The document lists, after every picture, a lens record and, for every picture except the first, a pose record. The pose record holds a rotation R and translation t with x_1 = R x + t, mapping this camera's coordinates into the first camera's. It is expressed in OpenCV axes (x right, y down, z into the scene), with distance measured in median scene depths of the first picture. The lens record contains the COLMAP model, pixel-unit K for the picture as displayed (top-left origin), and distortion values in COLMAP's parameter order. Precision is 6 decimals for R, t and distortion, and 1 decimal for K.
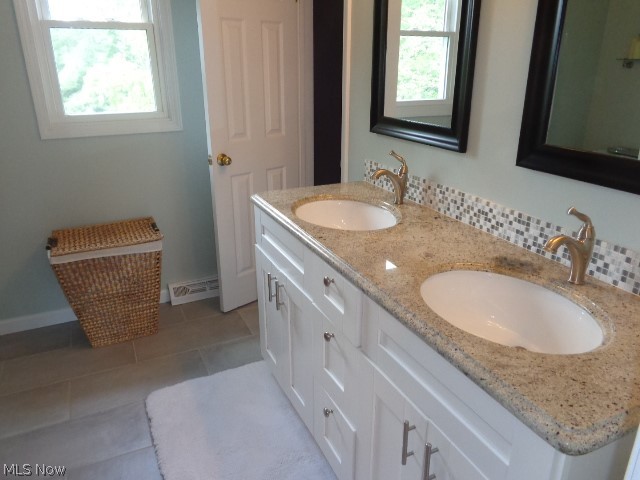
lens RADIAL K [[482.8, 0, 321.6], [0, 482.8, 240.6], [0, 0, 1]] dist [0.003036, 0.001242]
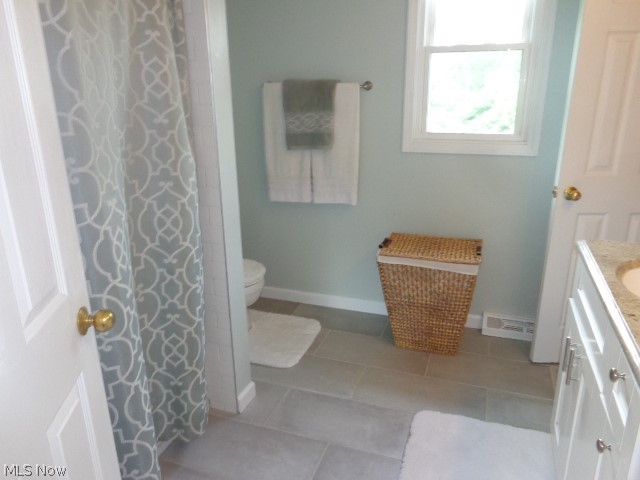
lens RADIAL K [[482.8, 0, 321.6], [0, 482.8, 240.6], [0, 0, 1]] dist [0.003036, 0.001242]
pose [[0.703746, 0.216166, -0.676768, 0.091827], [-0.240511, 0.968830, 0.059355, -0.031148], [0.668503, 0.120999, 0.733800, 0.076360]]
